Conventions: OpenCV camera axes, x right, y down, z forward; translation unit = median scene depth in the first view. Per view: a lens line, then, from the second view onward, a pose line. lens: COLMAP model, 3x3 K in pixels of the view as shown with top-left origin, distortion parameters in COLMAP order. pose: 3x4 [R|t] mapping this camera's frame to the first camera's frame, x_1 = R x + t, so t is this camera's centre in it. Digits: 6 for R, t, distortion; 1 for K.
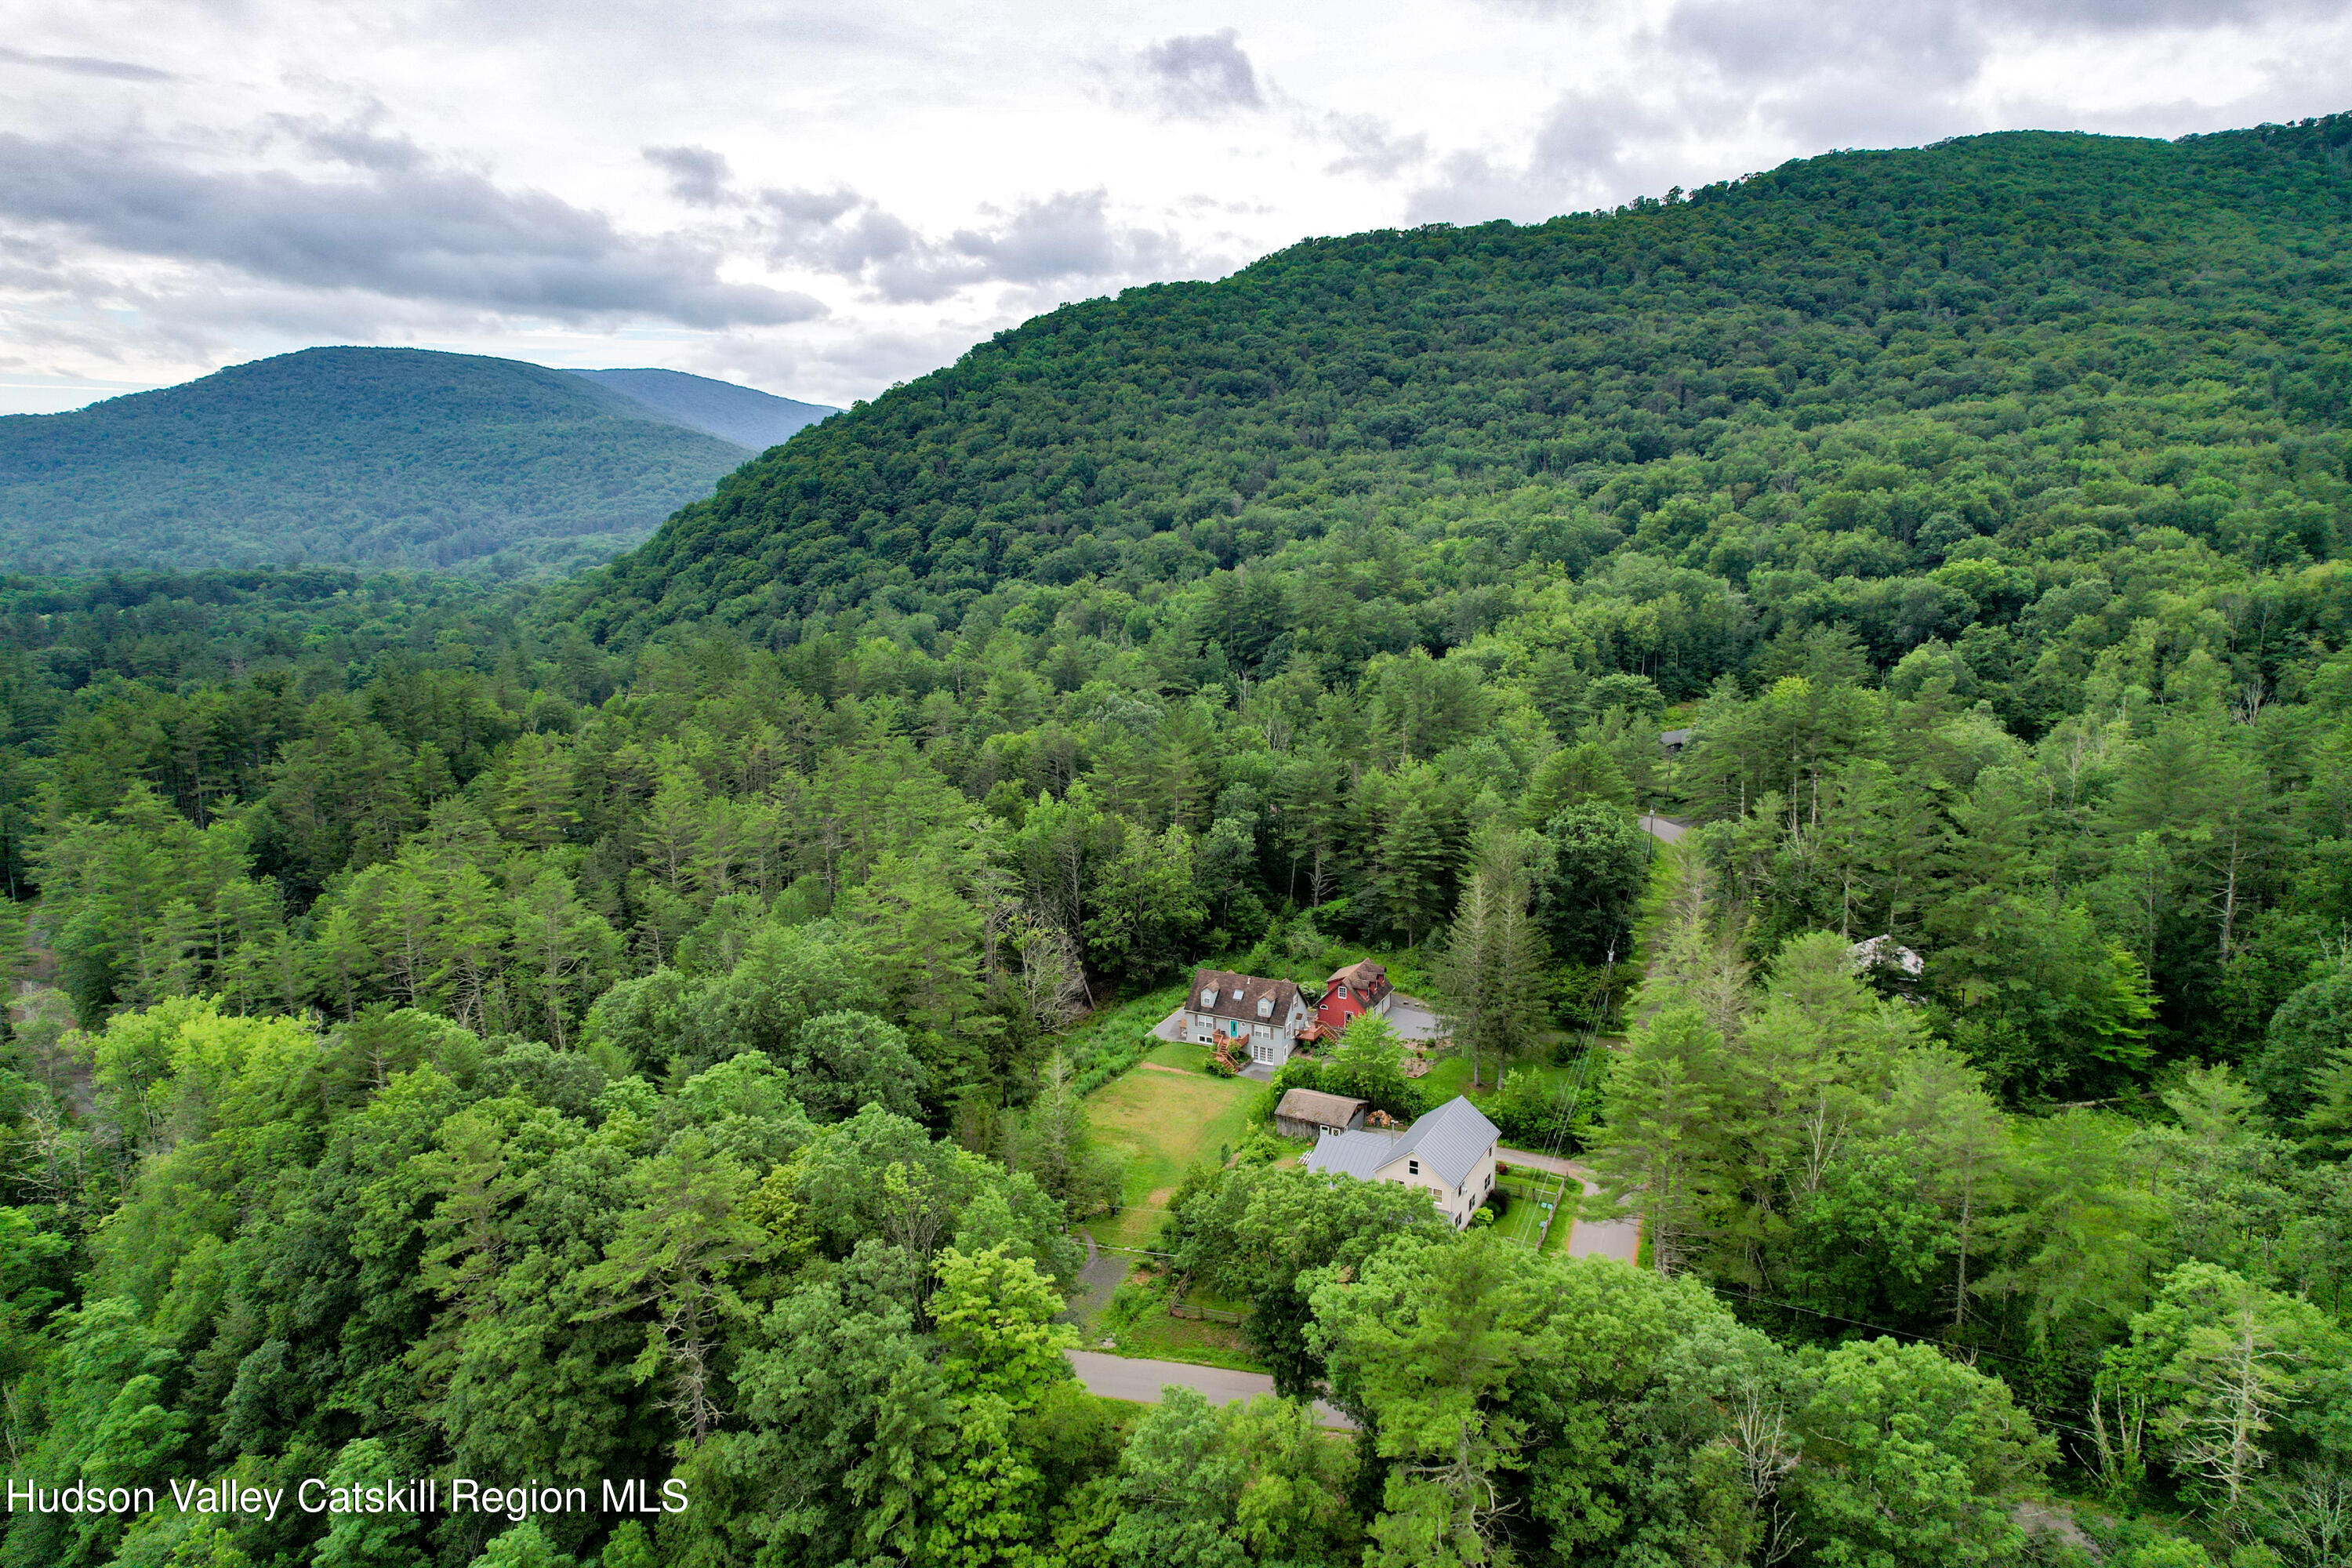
lens RADIAL K [[1497.8, 0, 1171.7], [0, 1497.8, 776.3], [0, 0, 1]] dist [-0.071383, 0.061866]
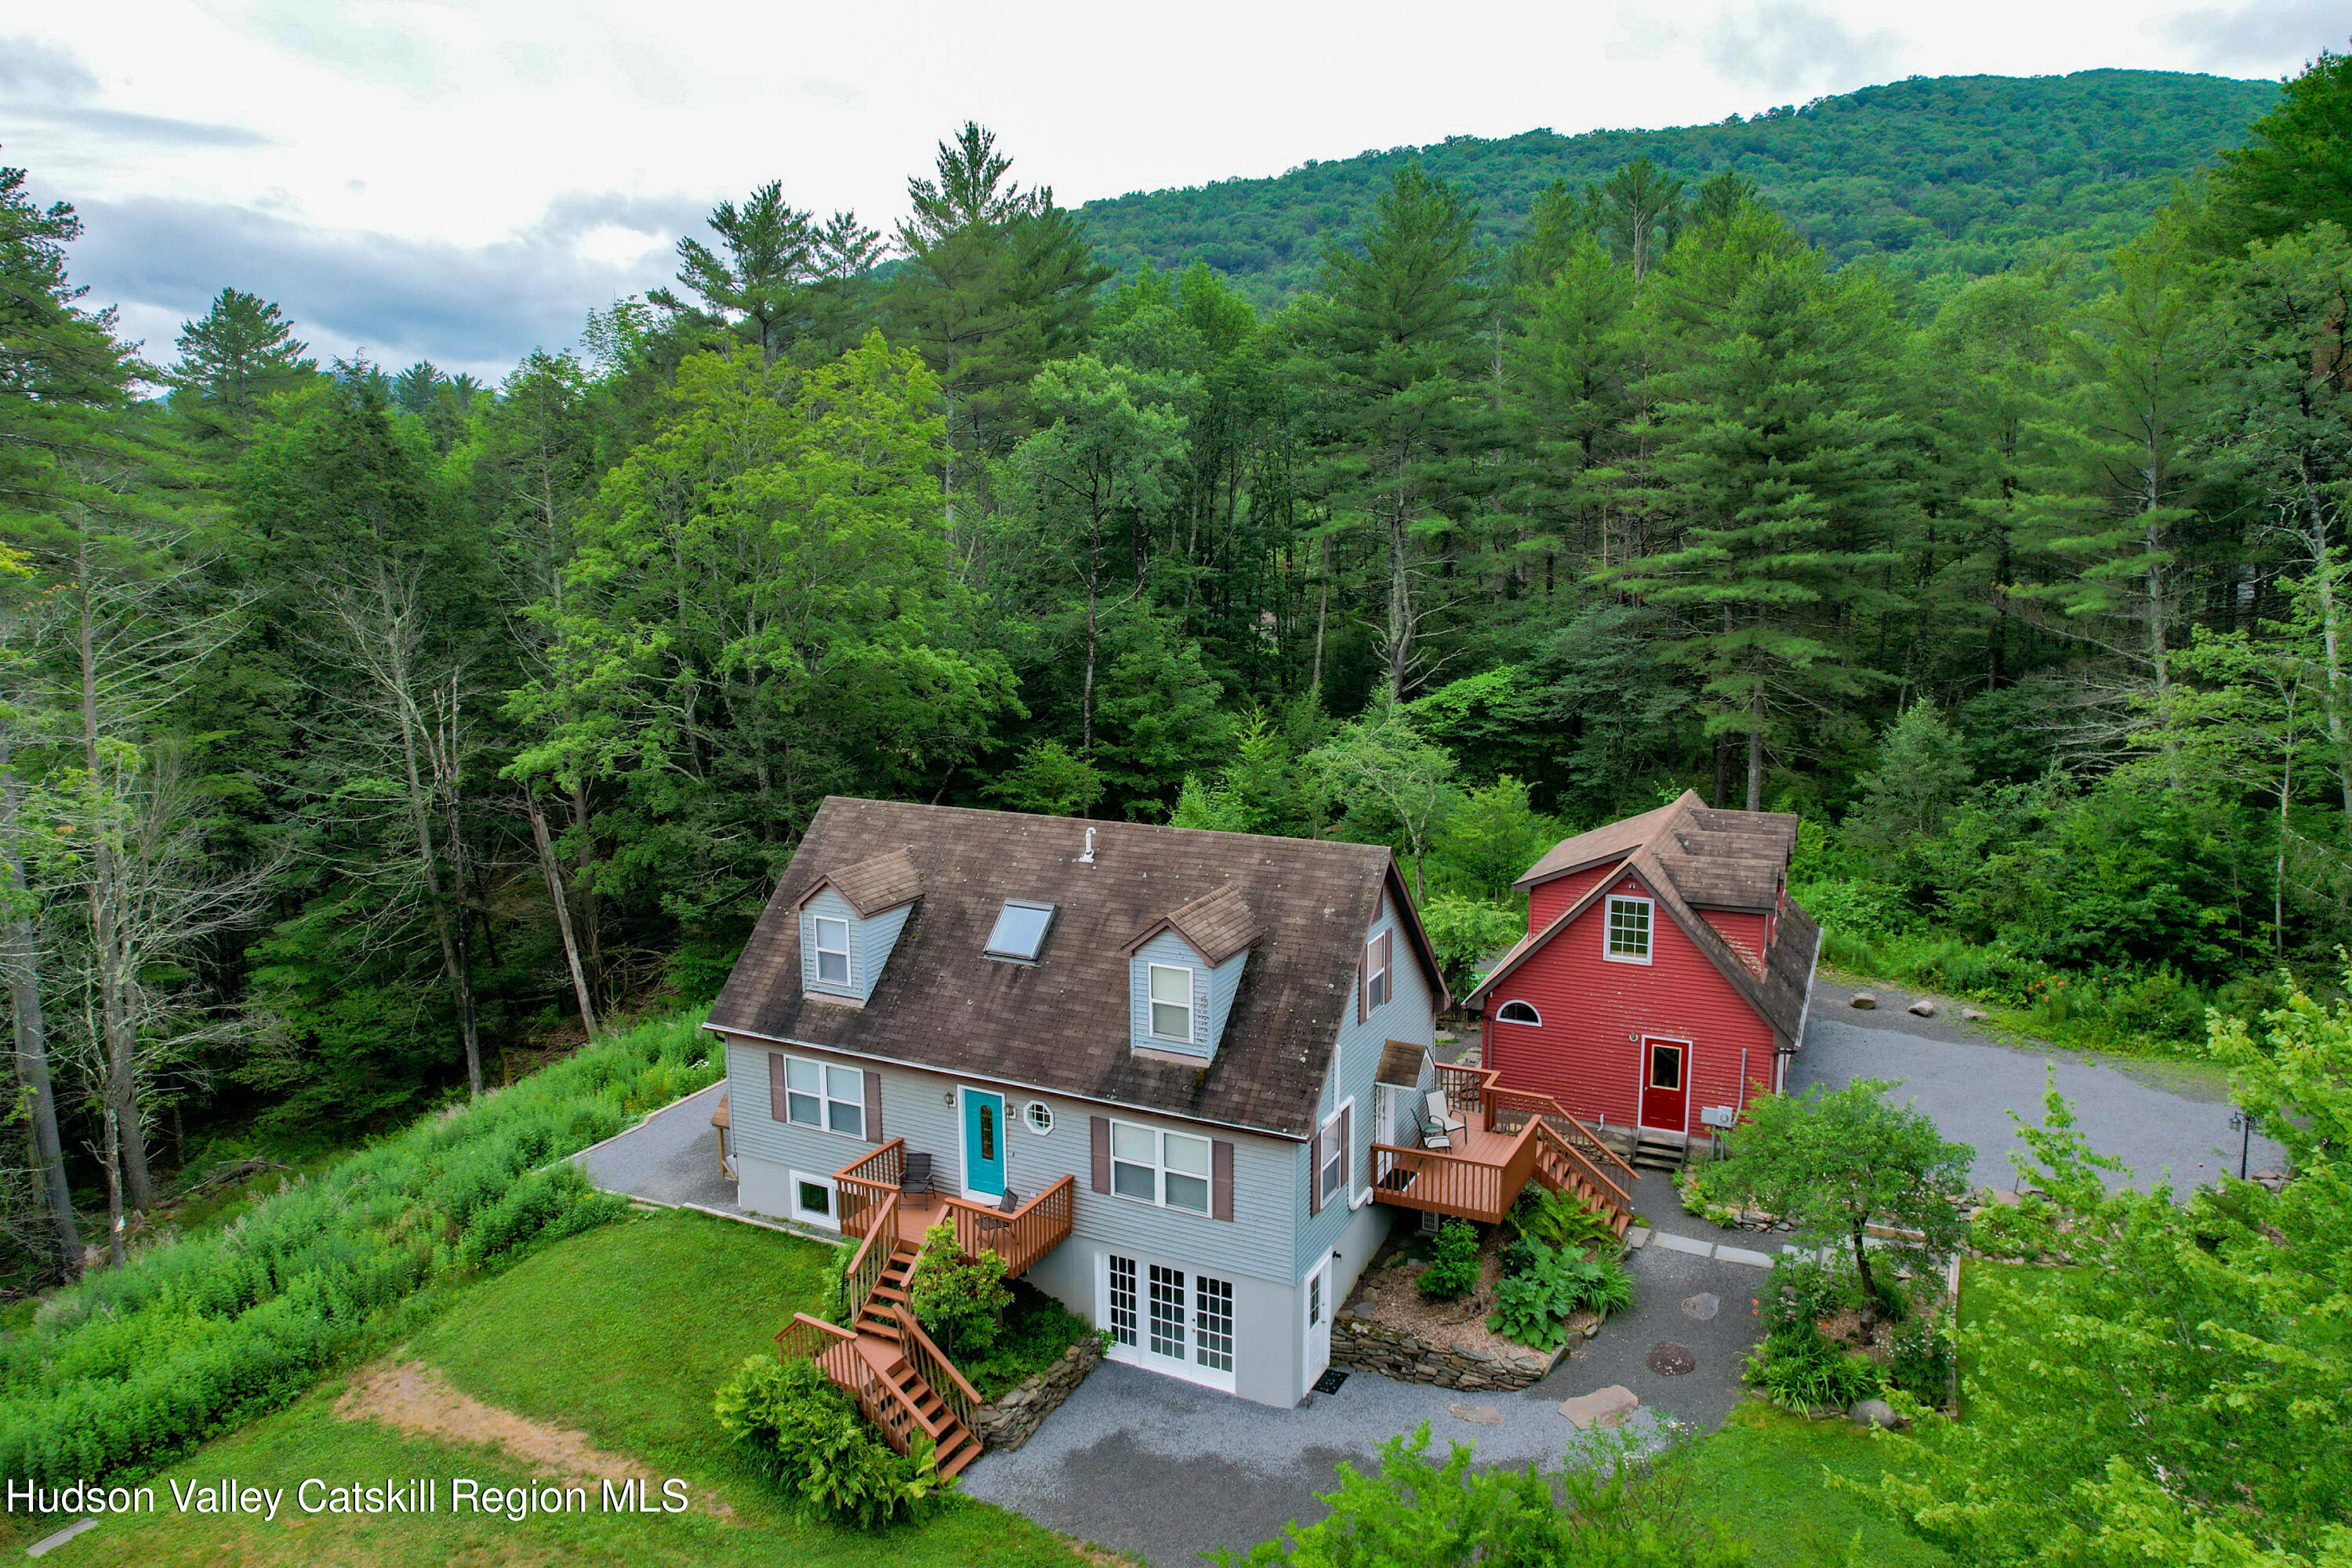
lens RADIAL K [[1497.8, 0, 1171.7], [0, 1497.8, 776.3], [0, 0, 1]] dist [-0.071383, 0.061866]
pose [[0.999999, 0.001666, 0.000104, 0.060647], [-0.001661, 0.999300, -0.037368, 0.135418], [-0.000166, 0.037368, 0.999302, 0.836805]]
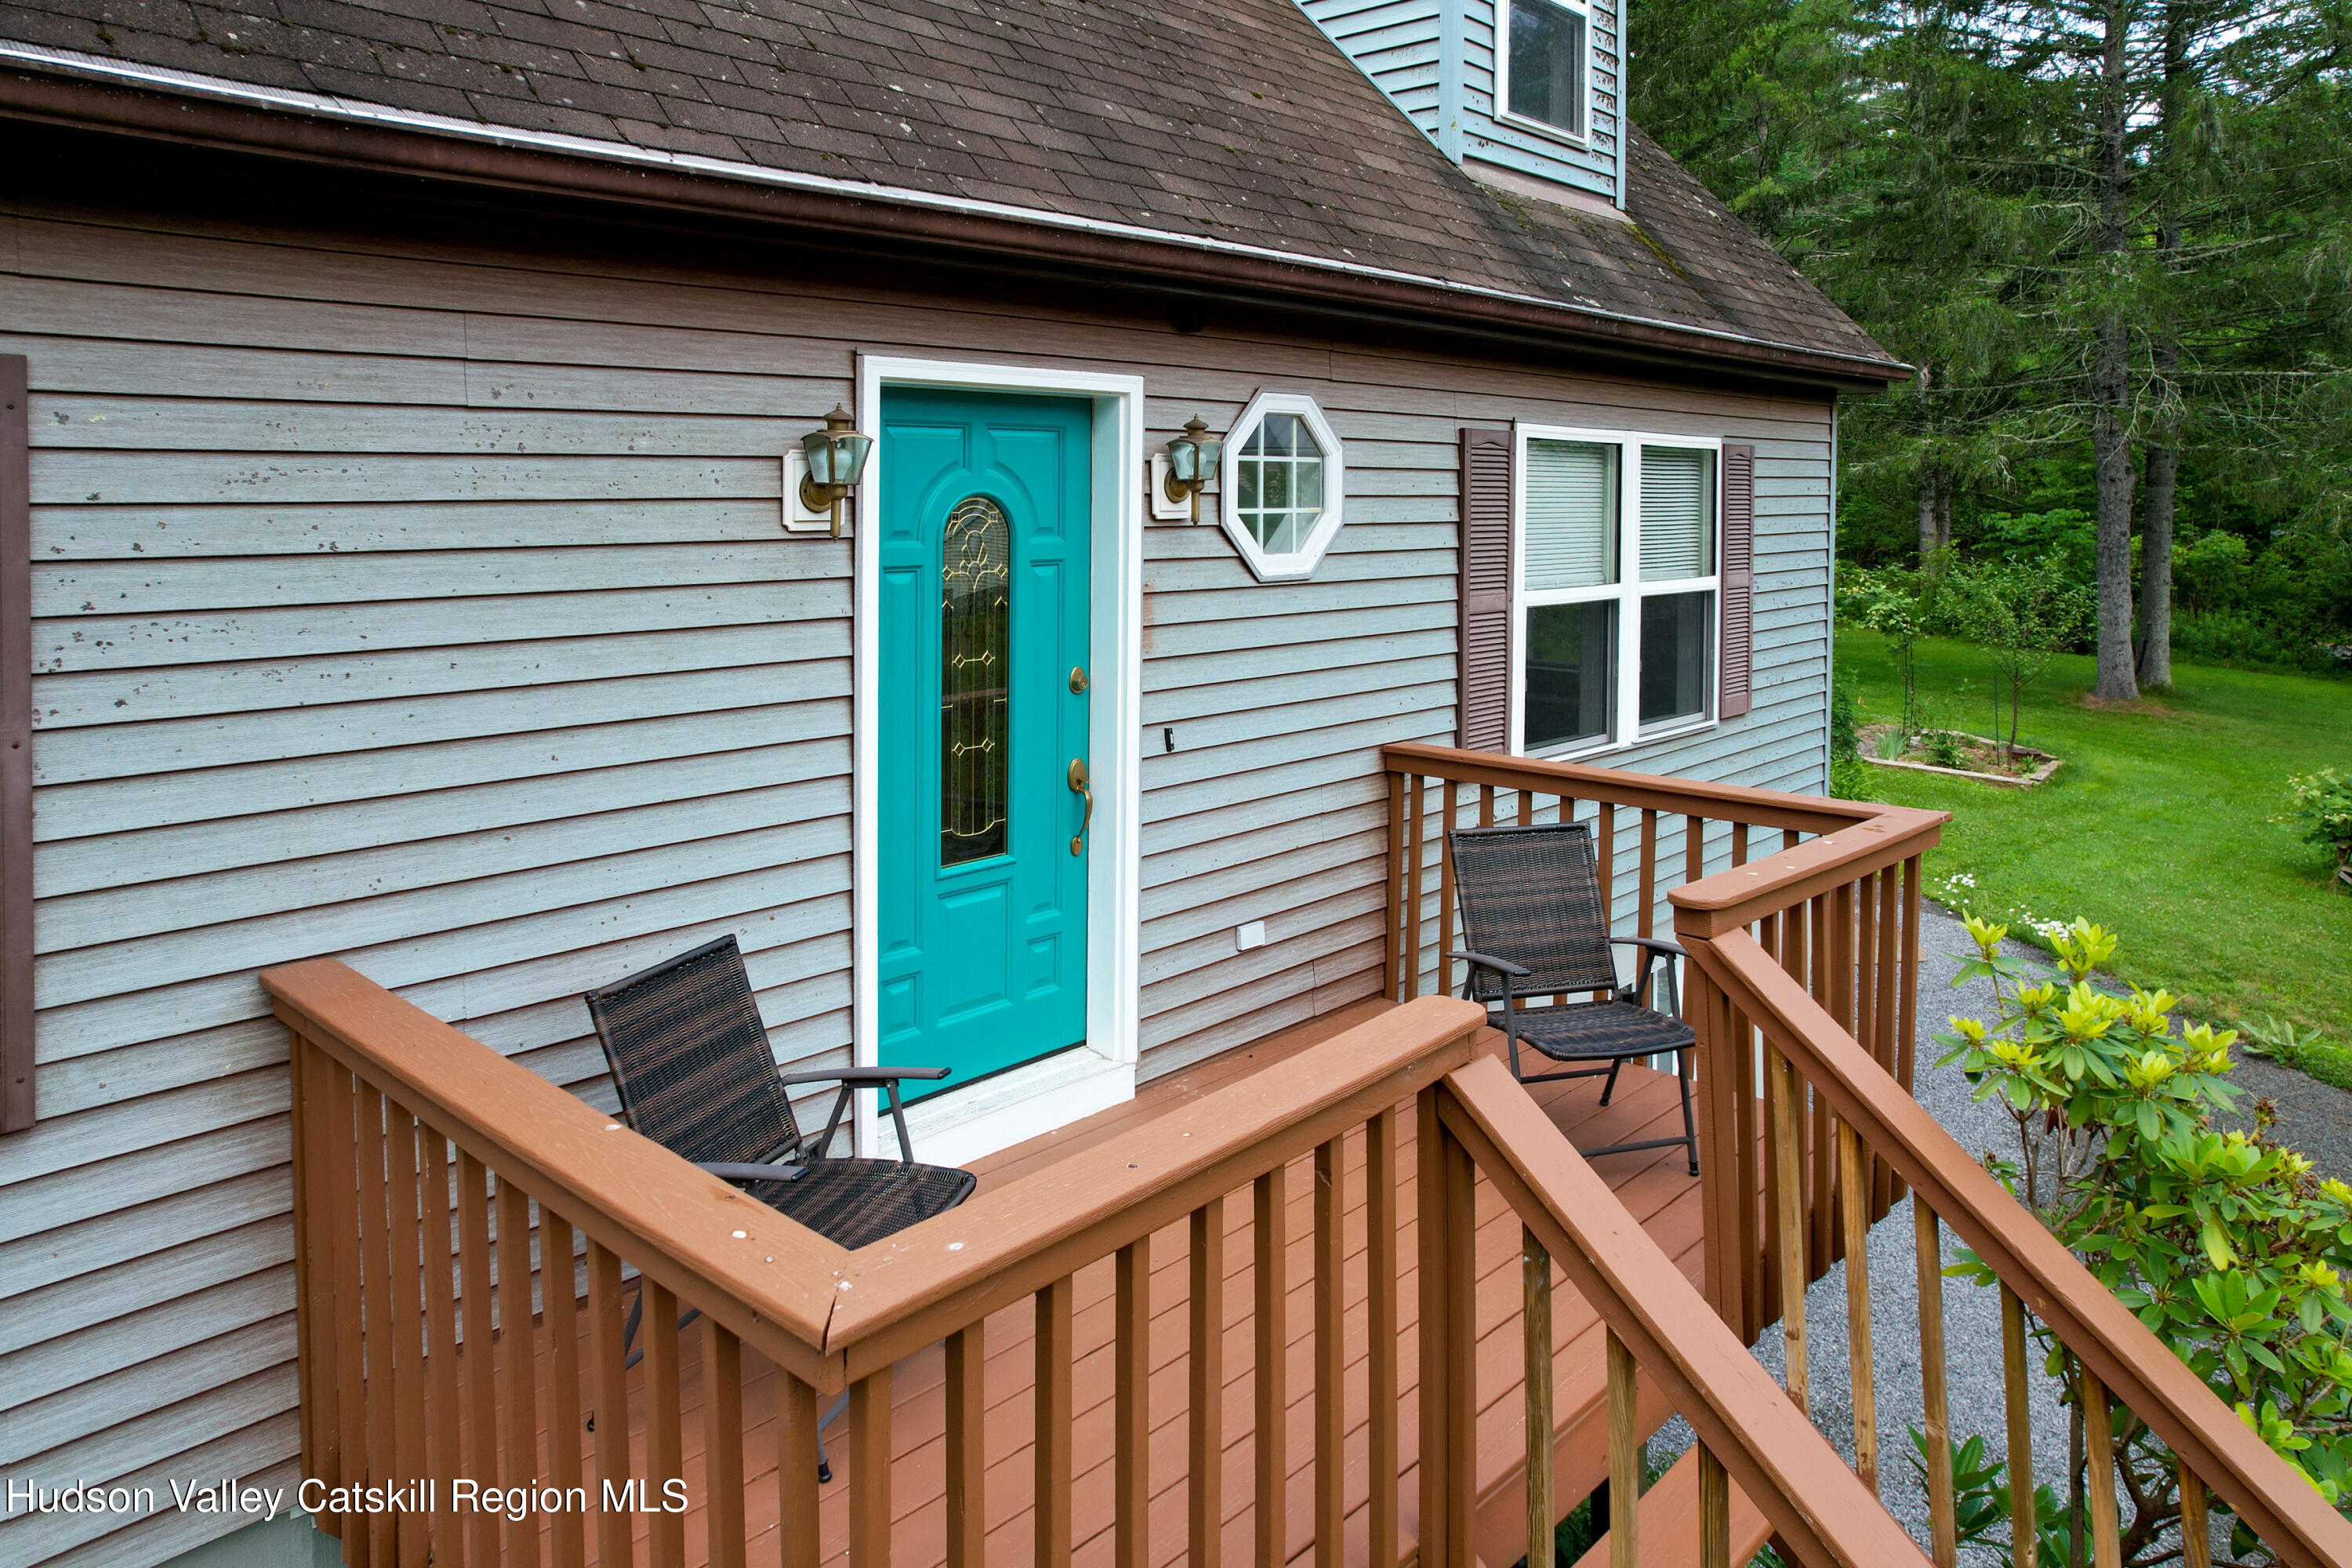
lens RADIAL K [[1518.8, 0, 1174.9], [0, 1518.8, 533.8], [0, 0, 1]] dist [-0.058366, 0.001437]
pose [[0.283776, -0.021575, 0.958648, 0.018440], [0.178285, 0.983502, -0.030640, 0.165735], [-0.942171, 0.179607, 0.282941, 0.982492]]
